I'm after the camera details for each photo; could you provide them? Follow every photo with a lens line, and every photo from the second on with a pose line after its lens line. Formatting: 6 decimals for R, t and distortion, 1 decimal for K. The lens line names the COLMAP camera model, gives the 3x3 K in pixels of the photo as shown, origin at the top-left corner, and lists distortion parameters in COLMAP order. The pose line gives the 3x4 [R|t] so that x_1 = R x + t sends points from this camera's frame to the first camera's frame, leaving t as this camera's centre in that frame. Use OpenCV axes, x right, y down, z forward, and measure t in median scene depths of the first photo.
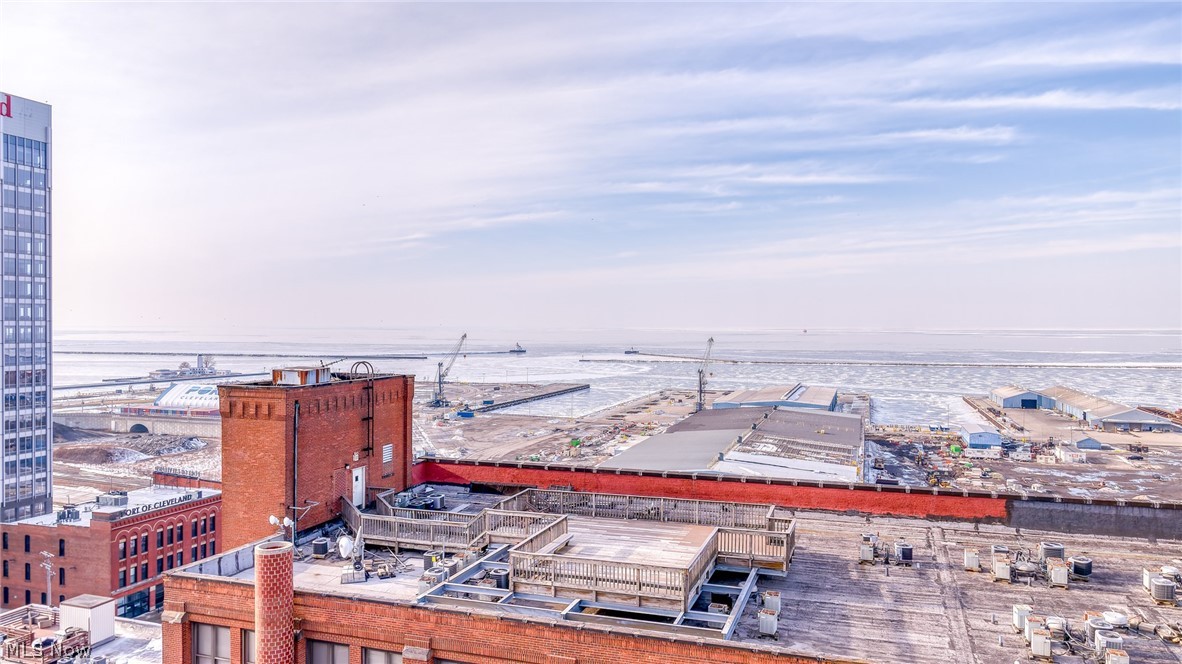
lens RADIAL K [[810.6, 0, 591.4], [0, 810.6, 330.7], [0, 0, 1]] dist [-0.000879, -0.000468]
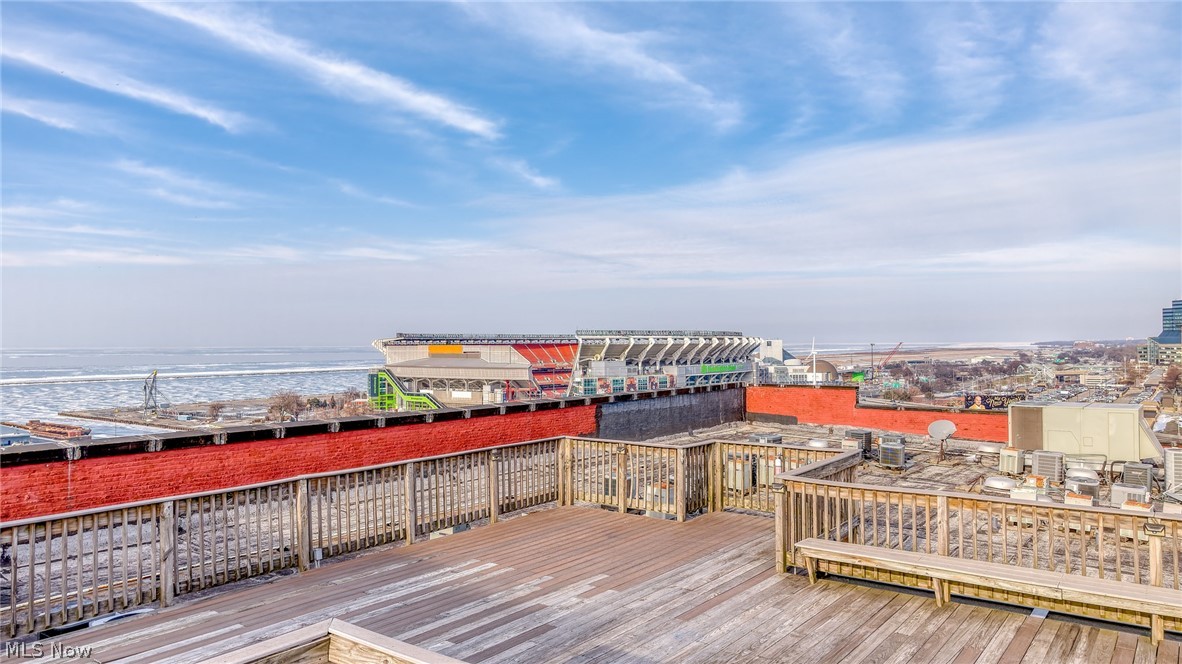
lens RADIAL K [[810.6, 0, 591.6], [0, 810.6, 334.8], [0, 0, 1]] dist [-0.000879, -0.000468]
pose [[0.321851, 0.003189, 0.946785, -0.127634], [0.009556, 0.999932, -0.006616, 0.154514], [-0.946742, 0.011177, 0.321798, 0.786330]]
